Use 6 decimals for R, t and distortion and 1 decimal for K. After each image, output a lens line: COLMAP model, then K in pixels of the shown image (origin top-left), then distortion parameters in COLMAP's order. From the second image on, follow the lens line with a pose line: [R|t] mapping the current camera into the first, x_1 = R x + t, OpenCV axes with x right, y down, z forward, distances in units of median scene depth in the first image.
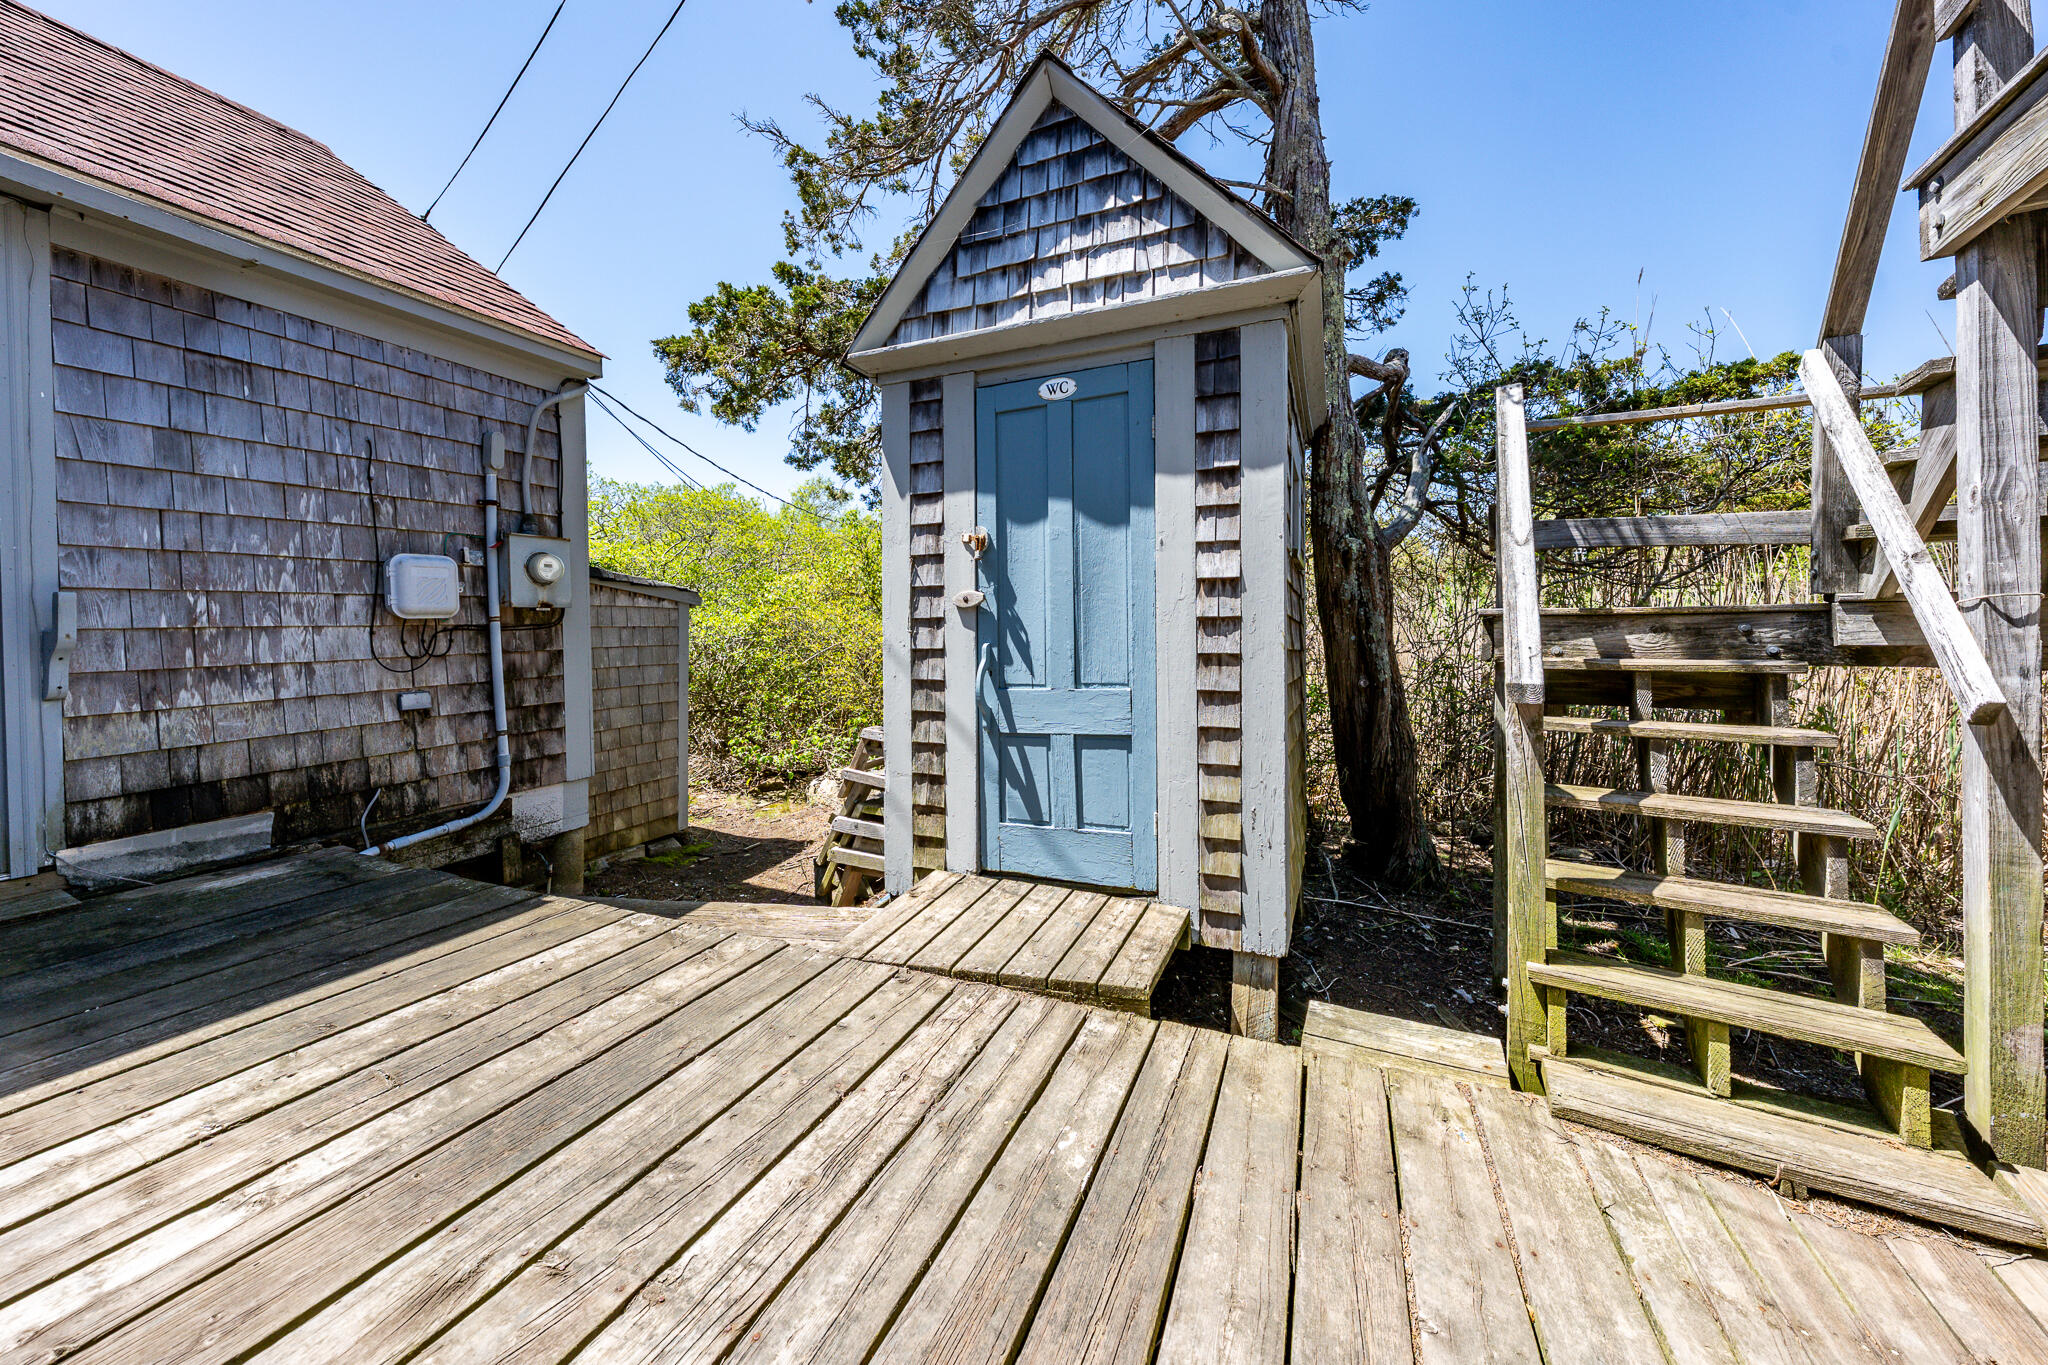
lens RADIAL K [[710.5, 0, 1012.3], [0, 710.5, 630.9], [0, 0, 1]] dist [-0.004972, 0.000060]
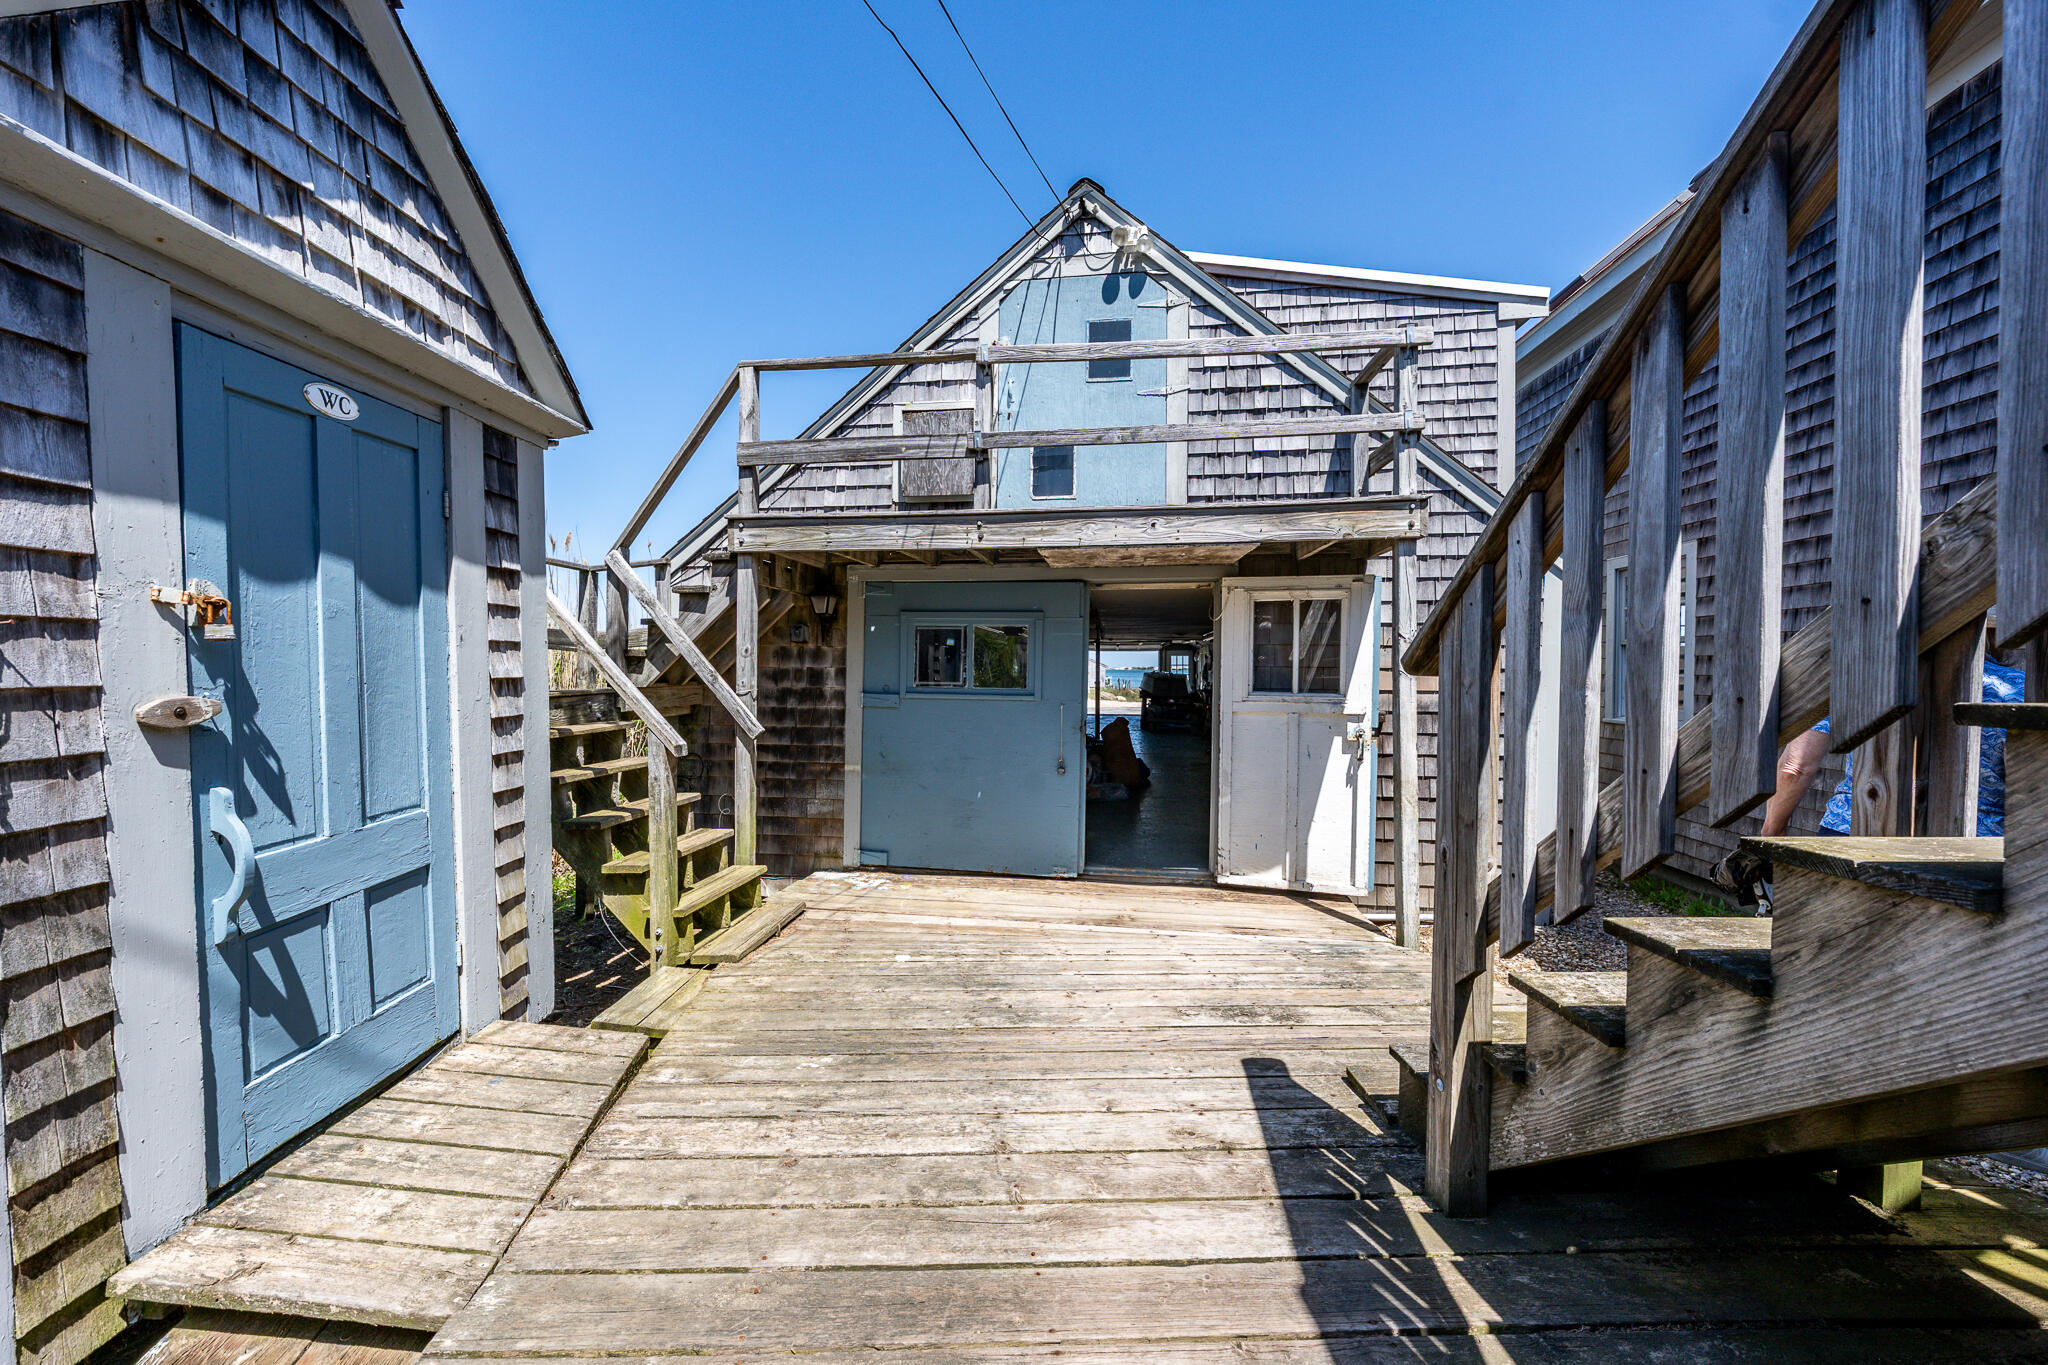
lens RADIAL K [[710.5, 0, 1035.0], [0, 710.5, 673.9], [0, 0, 1]] dist [-0.004972, 0.000060]
pose [[-0.412184, -0.006130, 0.911080, -0.863850], [0.008805, 0.999904, 0.010711, -0.077814], [-0.911058, 0.012437, -0.412090, 0.674331]]
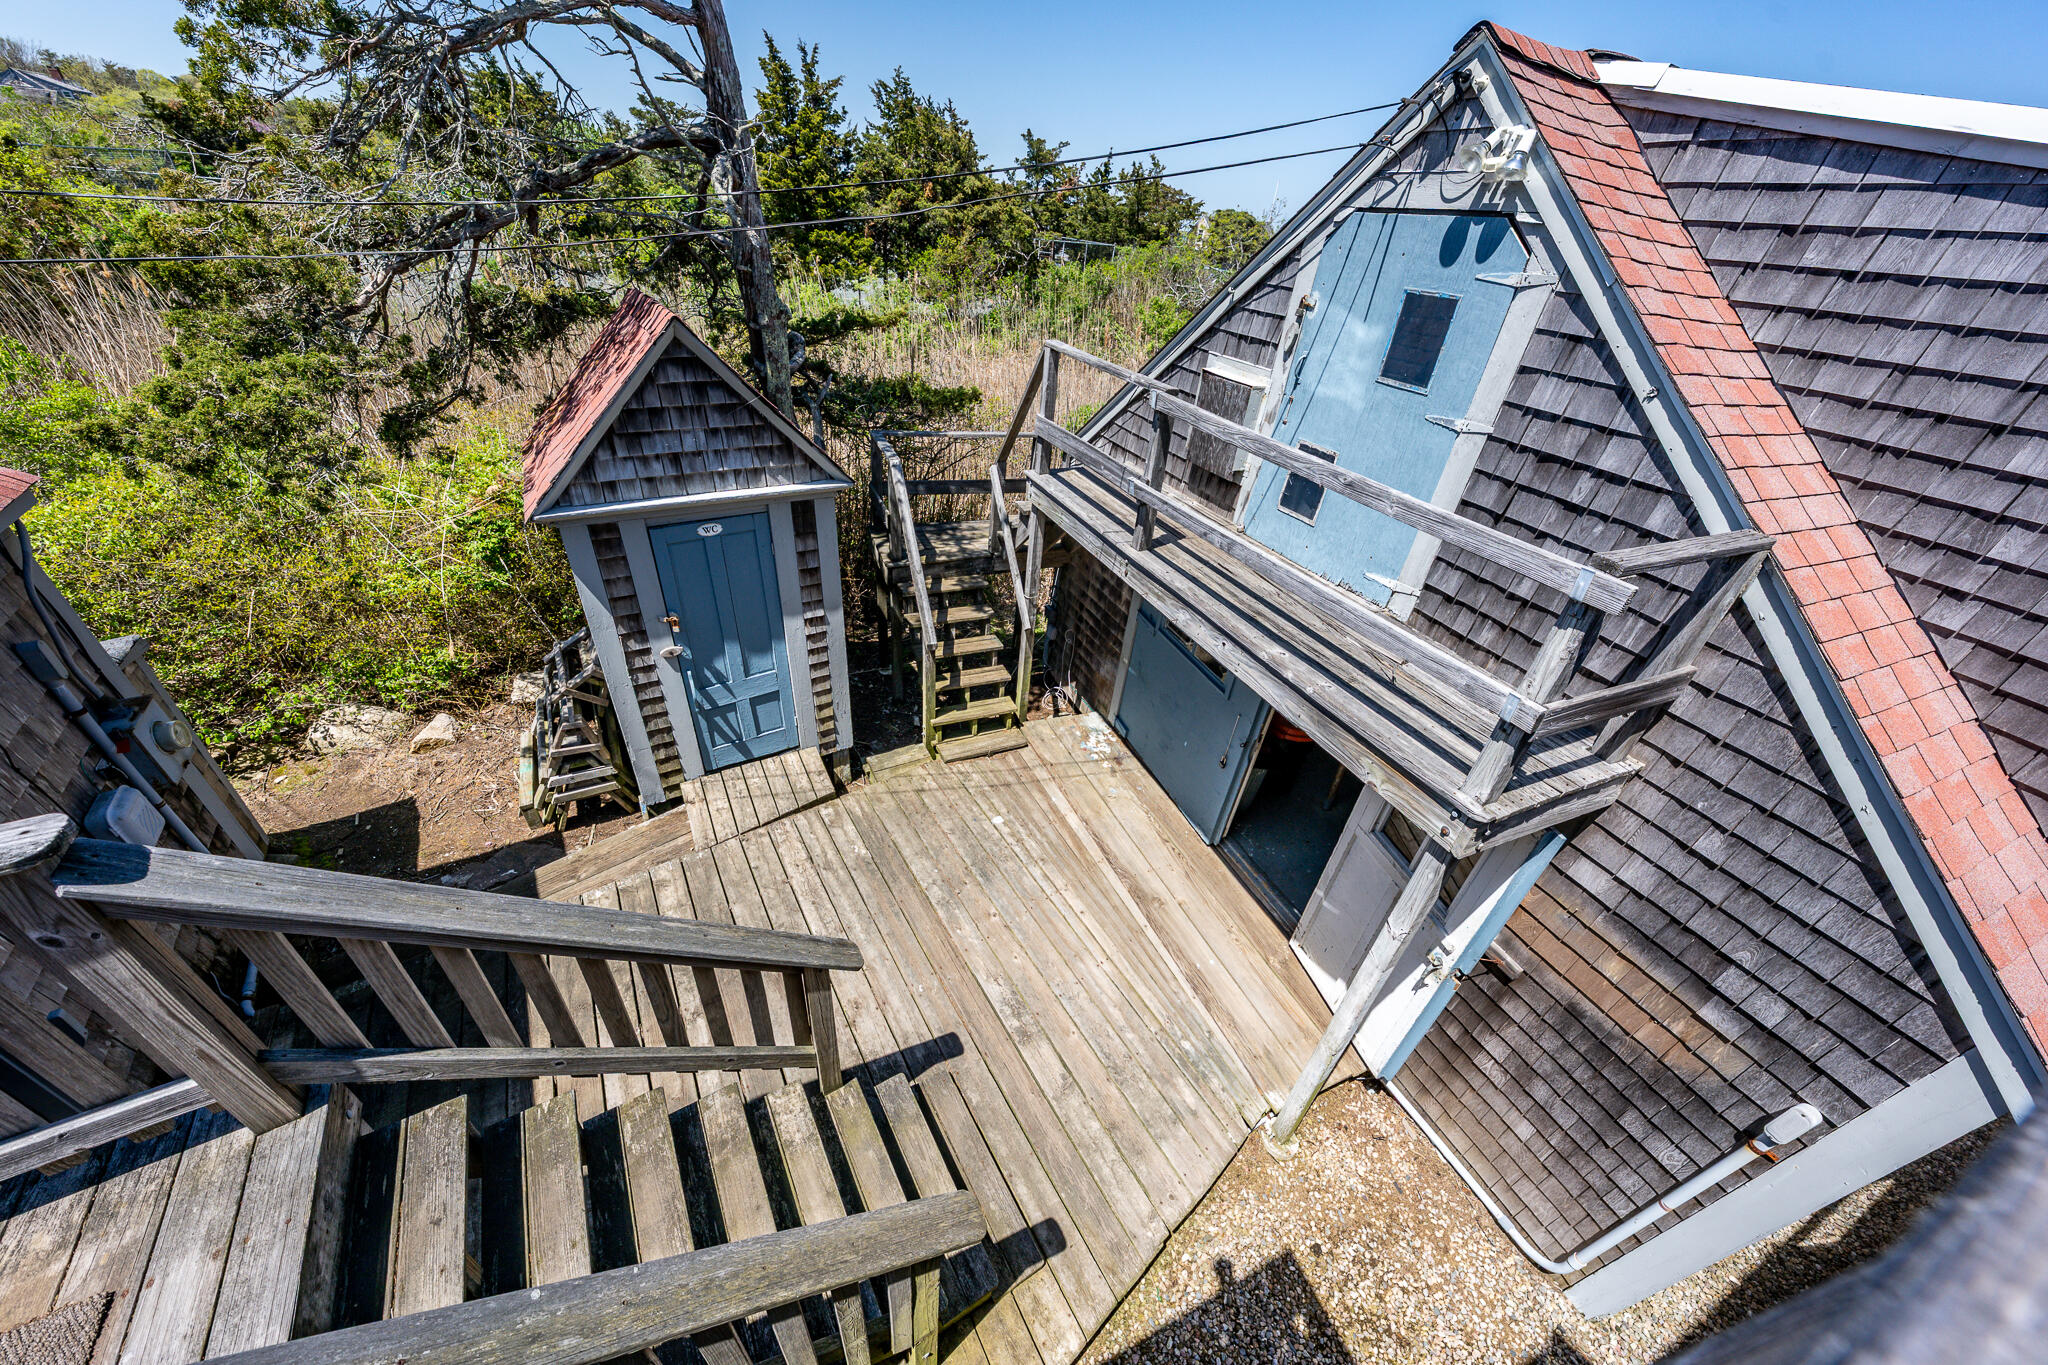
lens RADIAL K [[710.5, 0, 1015.2], [0, 710.5, 685.4], [0, 0, 1]] dist [-0.004972, 0.000060]
pose [[0.582403, -0.416610, 0.698027, -0.840617], [-0.067096, 0.831122, 0.552028, -1.017403], [-0.810126, -0.368337, 0.456095, -0.469639]]
